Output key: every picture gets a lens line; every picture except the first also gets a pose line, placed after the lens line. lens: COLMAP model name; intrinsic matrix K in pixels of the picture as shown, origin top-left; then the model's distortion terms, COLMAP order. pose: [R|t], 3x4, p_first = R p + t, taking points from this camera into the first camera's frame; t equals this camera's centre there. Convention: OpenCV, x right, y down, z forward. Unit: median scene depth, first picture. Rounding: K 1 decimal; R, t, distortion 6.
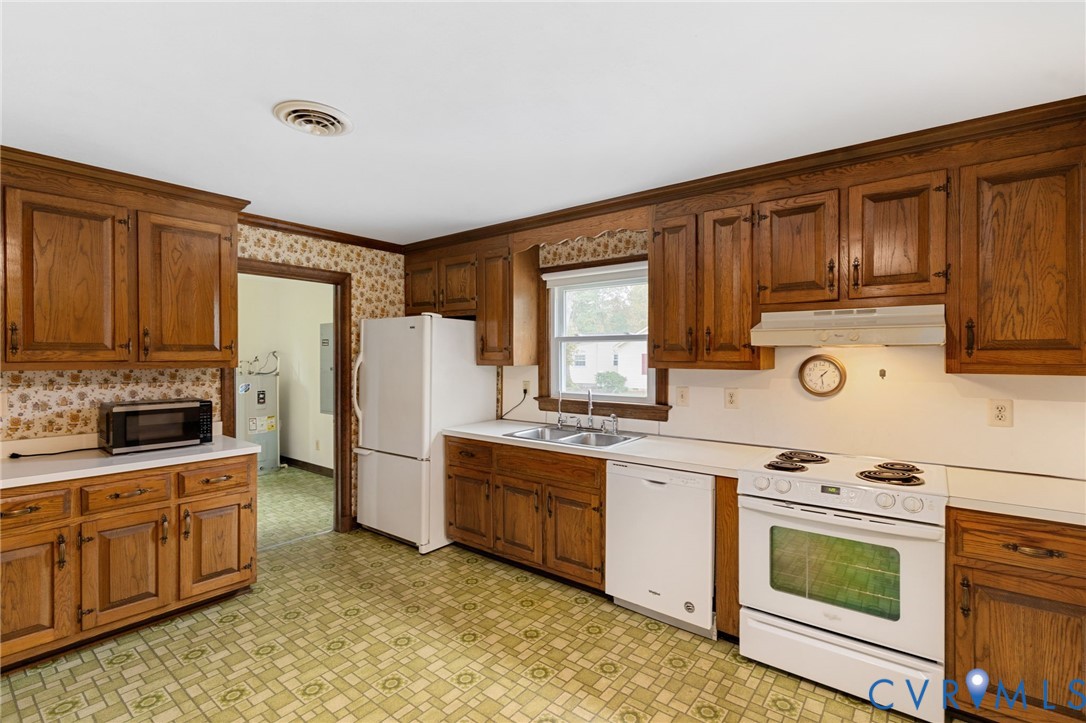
lens RADIAL K [[501.9, 0, 539.3], [0, 501.9, 358.0], [0, 0, 1]] dist [-0.014228, 0.002438]
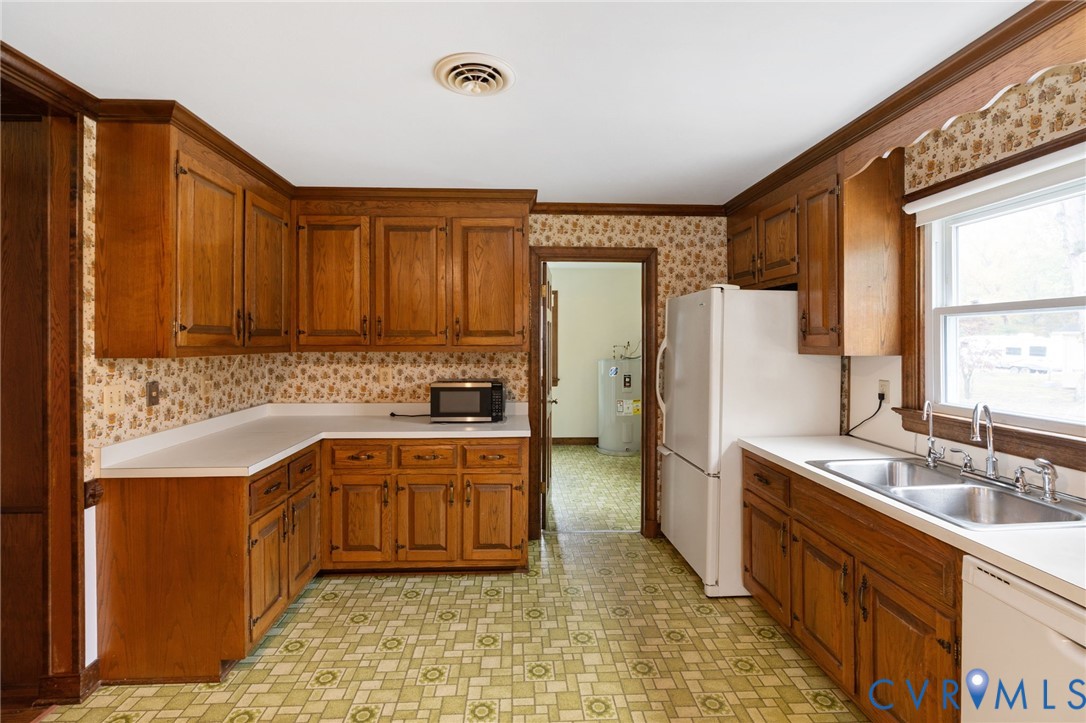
lens RADIAL K [[501.9, 0, 534.4], [0, 501.9, 340.4], [0, 0, 1]] dist [-0.014228, 0.002438]
pose [[0.657514, -0.002736, -0.753438, 0.192896], [-0.002668, 0.999979, -0.005959, 0.001500], [0.753438, 0.005928, 0.657492, 0.322214]]
